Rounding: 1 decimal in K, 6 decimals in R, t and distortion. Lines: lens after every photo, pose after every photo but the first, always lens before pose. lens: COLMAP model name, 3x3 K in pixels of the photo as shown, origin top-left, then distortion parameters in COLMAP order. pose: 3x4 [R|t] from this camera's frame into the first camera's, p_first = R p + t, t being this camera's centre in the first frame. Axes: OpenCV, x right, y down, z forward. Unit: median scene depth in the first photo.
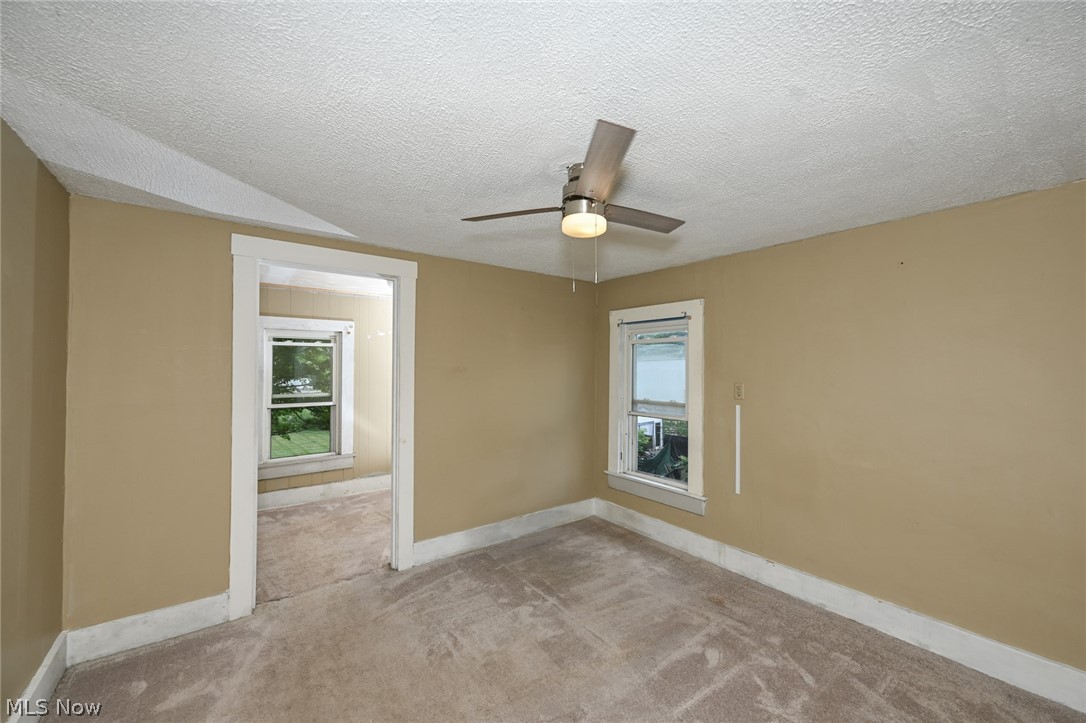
lens RADIAL K [[435.3, 0, 543.3], [0, 435.3, 365.9], [0, 0, 1]] dist [-0.000754, -0.000102]
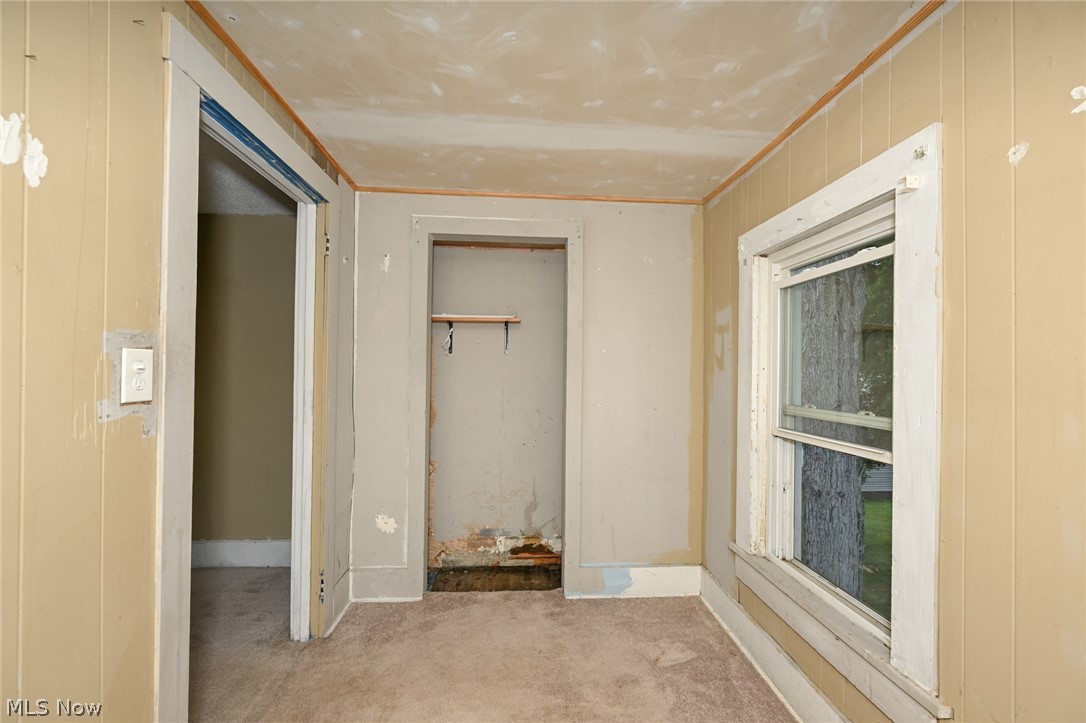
lens RADIAL K [[435.3, 0, 543.3], [0, 435.3, 365.9], [0, 0, 1]] dist [-0.000754, -0.000102]
pose [[-0.544284, -0.018213, -0.838703, -0.131966], [-0.021338, 0.999741, -0.007862, 0.033801], [0.838630, 0.013618, -0.544532, 0.964074]]
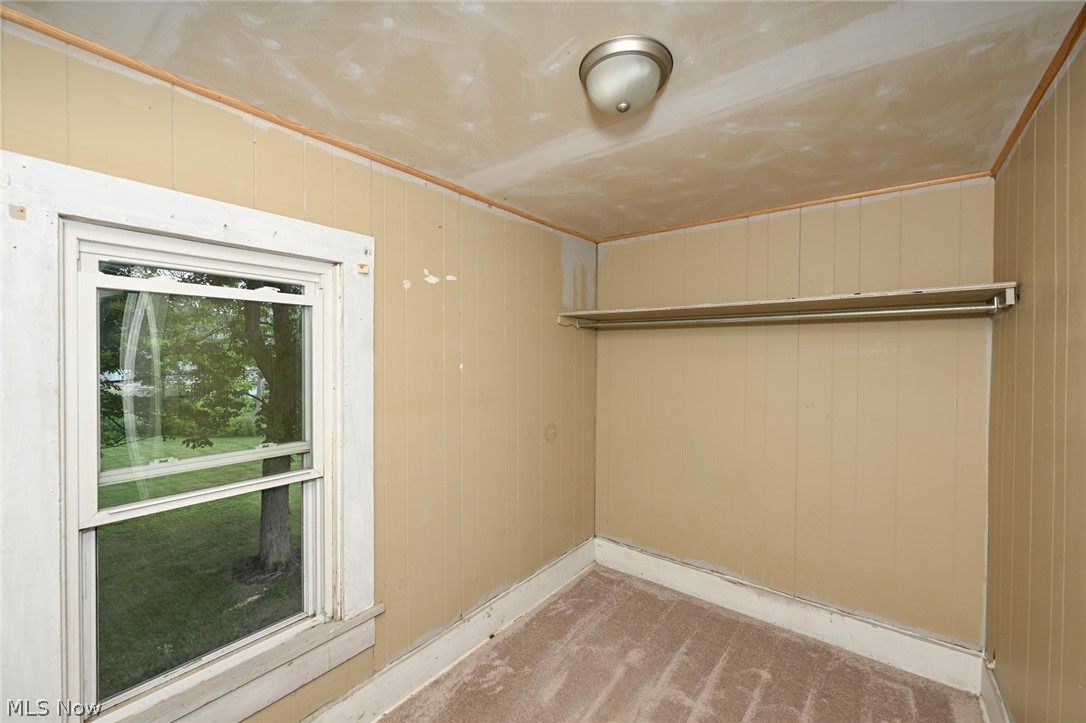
lens RADIAL K [[449.5, 0, 543.0], [0, 449.5, 361.5], [0, 0, 1]] dist [0.000768, 0.000108]
pose [[0.958093, -0.006436, 0.286385, -0.412458], [0.003332, 0.999930, 0.011323, -0.004353], [-0.286438, -0.009894, 0.958048, 0.615944]]
